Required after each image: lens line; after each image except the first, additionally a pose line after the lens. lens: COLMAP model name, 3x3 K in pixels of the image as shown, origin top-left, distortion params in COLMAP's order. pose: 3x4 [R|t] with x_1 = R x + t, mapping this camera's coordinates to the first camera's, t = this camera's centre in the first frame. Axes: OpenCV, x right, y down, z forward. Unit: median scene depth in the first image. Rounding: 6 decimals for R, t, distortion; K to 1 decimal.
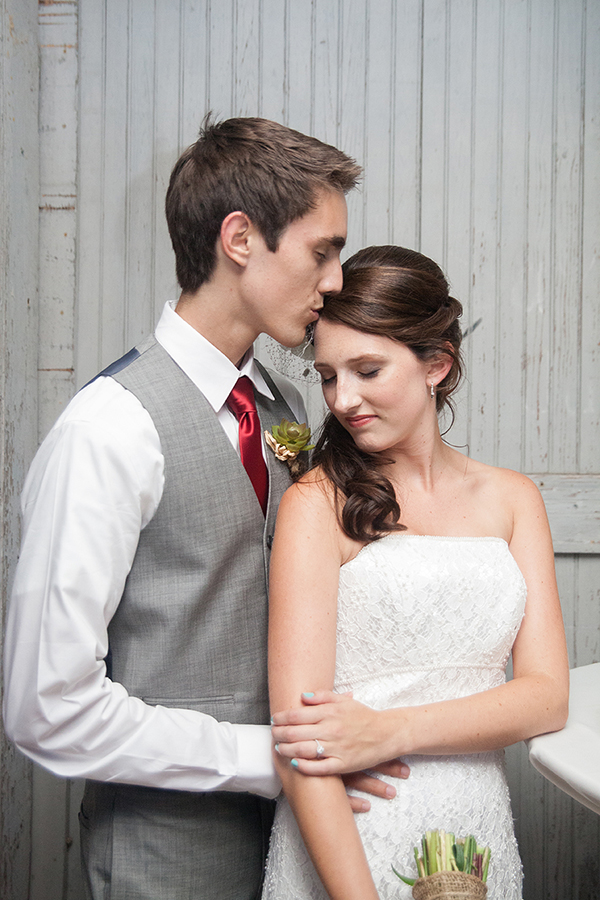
lens RADIAL K [[979.0, 0, 320.1], [0, 979.0, 454.3], [0, 0, 1]] dist [-0.007880, 0.040724]
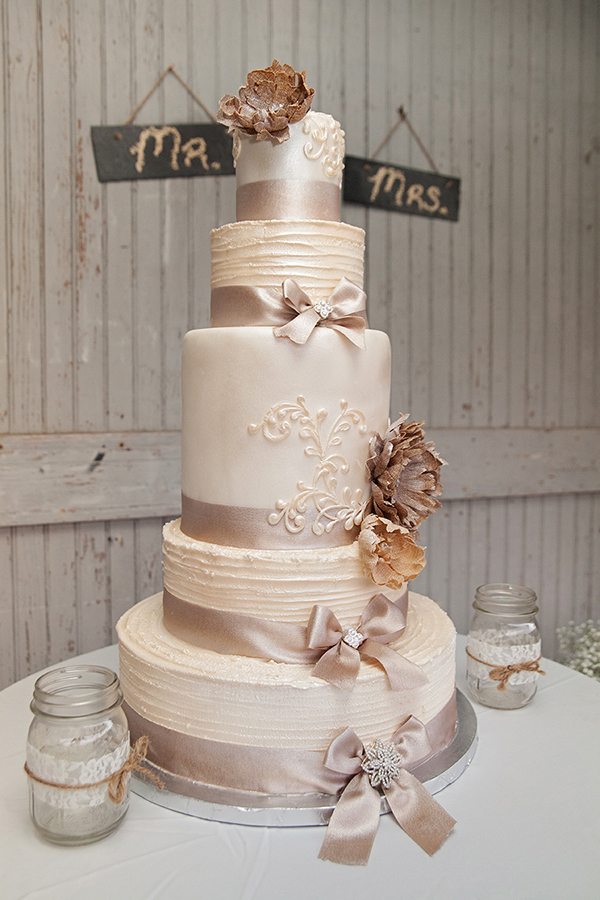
lens RADIAL K [[786.0, 0, 300.0], [0, 786.0, 450.0], [0, 0, 1]] dist [-0.087860, 0.105844]
pose [[0.874958, -0.041009, 0.482459, 0.126900], [0.011316, 0.997867, 0.064298, -0.007299], [-0.484066, -0.050798, 0.873556, 0.281751]]
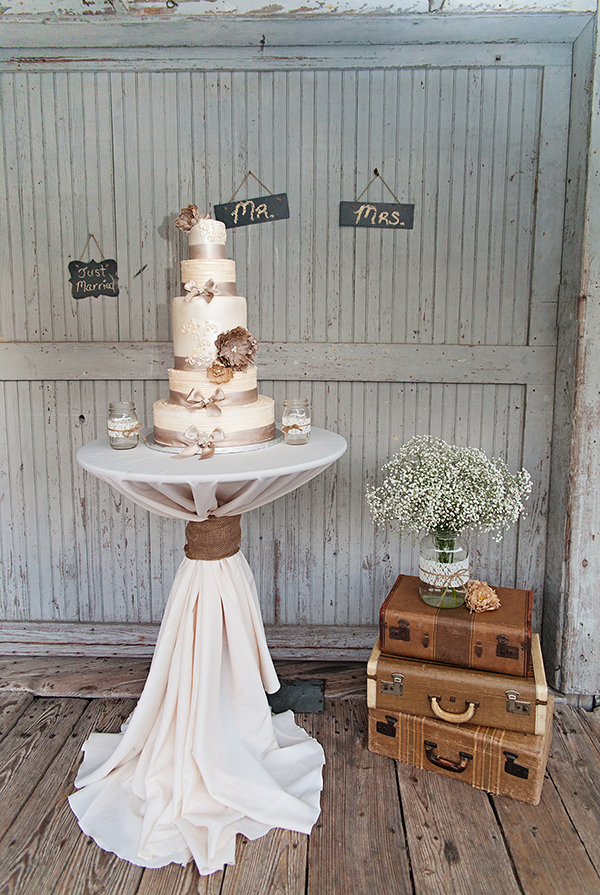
lens RADIAL K [[623.3, 0, 311.6], [0, 623.3, 431.2], [0, 0, 1]] dist [0.004729, -0.006510]
pose [[0.999426, -0.010082, 0.032335, 0.463735], [0.005691, 0.991083, 0.133122, 0.033942], [-0.033389, -0.132862, 0.990572, -0.337461]]
